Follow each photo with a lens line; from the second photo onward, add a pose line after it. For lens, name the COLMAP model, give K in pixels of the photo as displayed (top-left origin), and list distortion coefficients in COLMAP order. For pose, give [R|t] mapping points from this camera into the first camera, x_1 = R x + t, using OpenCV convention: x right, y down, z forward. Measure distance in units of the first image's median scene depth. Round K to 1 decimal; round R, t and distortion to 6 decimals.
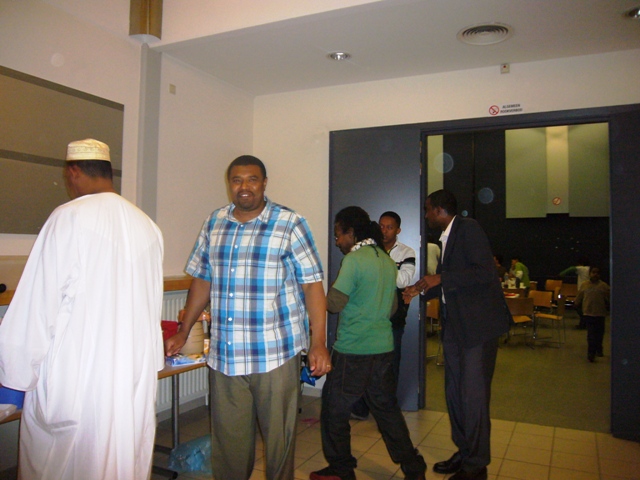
lens RADIAL K [[526.2, 0, 320.0], [0, 526.2, 240.0], [0, 0, 1]] dist [-0.051888, 0.004702]
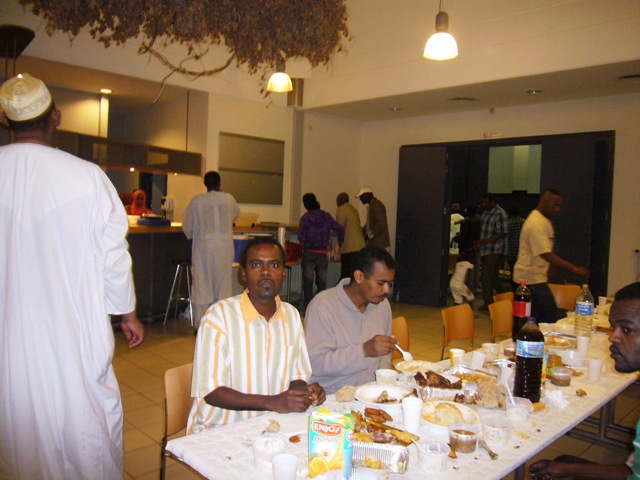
lens RADIAL K [[526.2, 0, 320.0], [0, 526.2, 240.0], [0, 0, 1]] dist [-0.051888, 0.004702]
pose [[0.947894, 0.035940, -0.316553, 0.384388], [-0.020066, 0.998379, 0.053265, 0.014212], [0.317954, -0.044137, 0.947078, -0.844477]]
